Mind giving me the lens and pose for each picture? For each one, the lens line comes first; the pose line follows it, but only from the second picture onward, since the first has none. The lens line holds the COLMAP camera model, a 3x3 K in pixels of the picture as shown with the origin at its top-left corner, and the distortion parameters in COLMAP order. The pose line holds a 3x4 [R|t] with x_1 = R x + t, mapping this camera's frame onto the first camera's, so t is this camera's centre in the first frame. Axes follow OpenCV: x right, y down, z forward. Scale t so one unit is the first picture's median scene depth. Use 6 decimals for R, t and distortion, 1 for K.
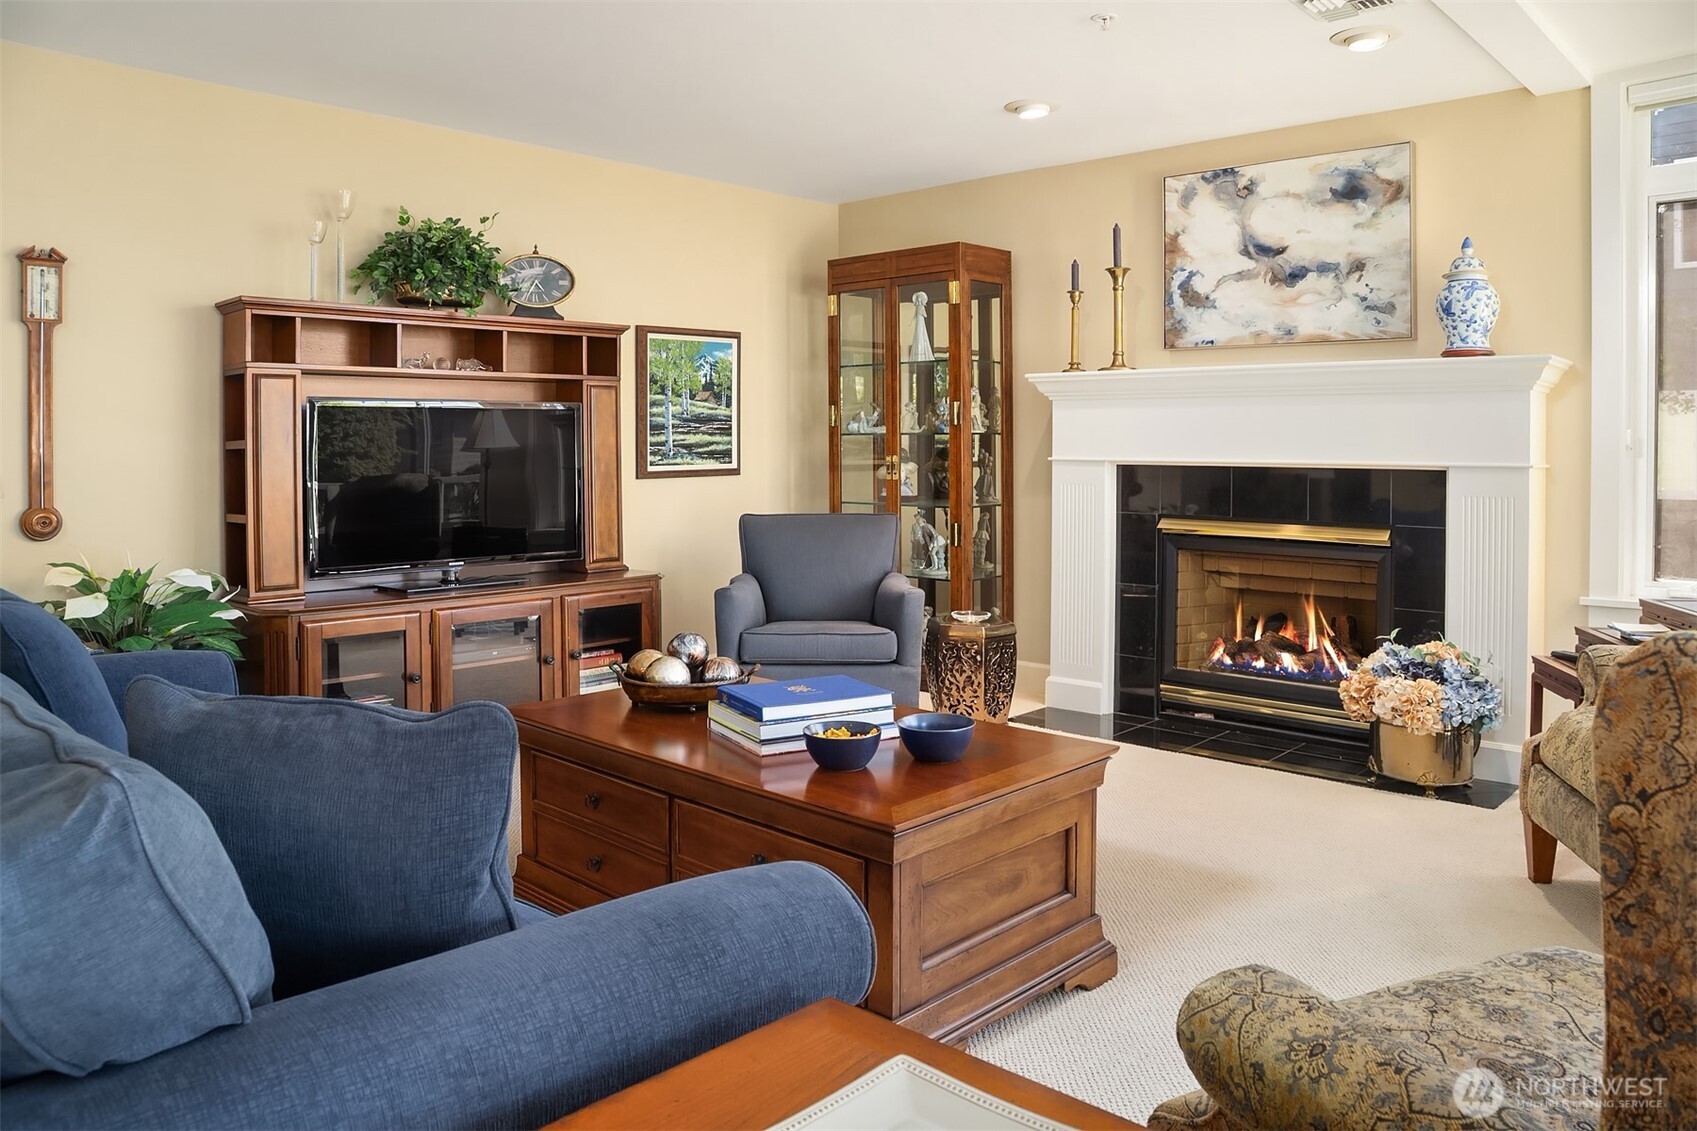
lens RADIAL K [[1209.3, 0, 828.9], [0, 1209.3, 503.4], [0, 0, 1]] dist [-0.087441, 0.031354]
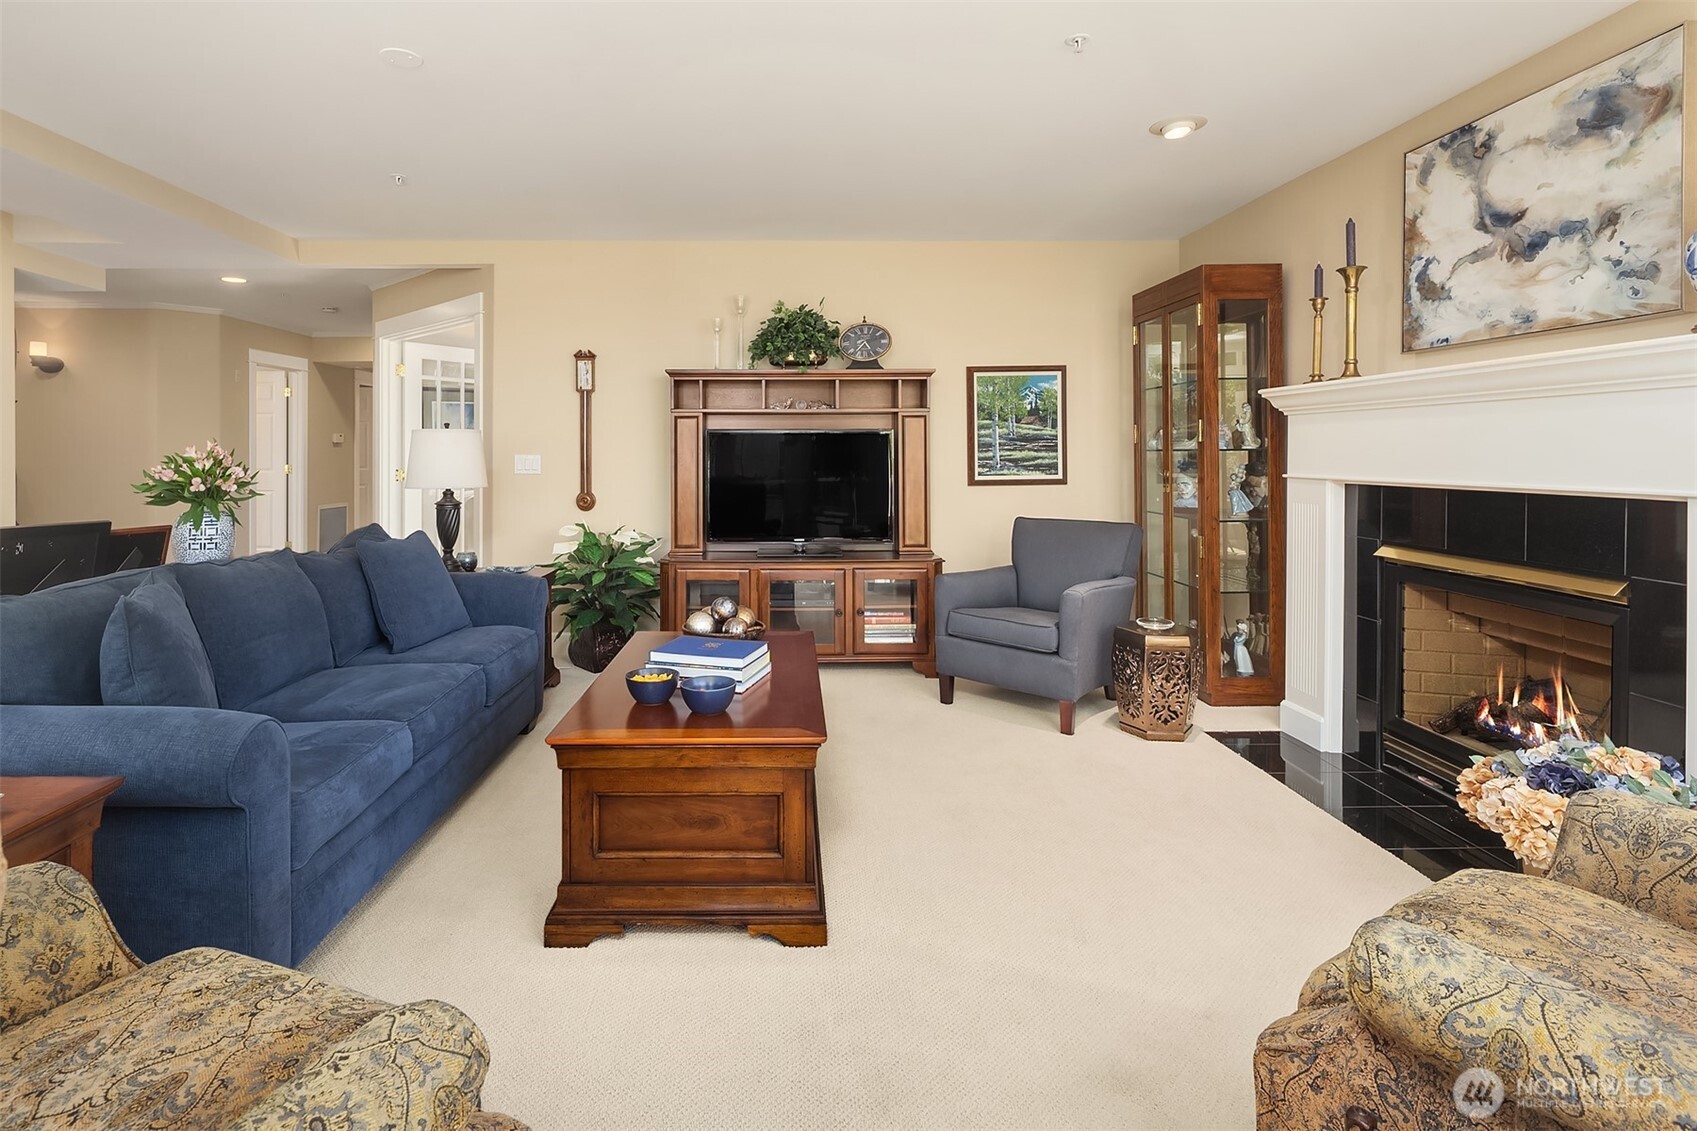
lens RADIAL K [[894.0, 0, 786.4], [0, 894.0, 504.5], [0, 0, 1]] dist [0.007425, -0.003389]
pose [[0.683067, 0.040352, -0.729241, 0.473242], [-0.034589, 0.999140, 0.022888, -0.017735], [0.729537, 0.009590, 0.683874, 0.234021]]
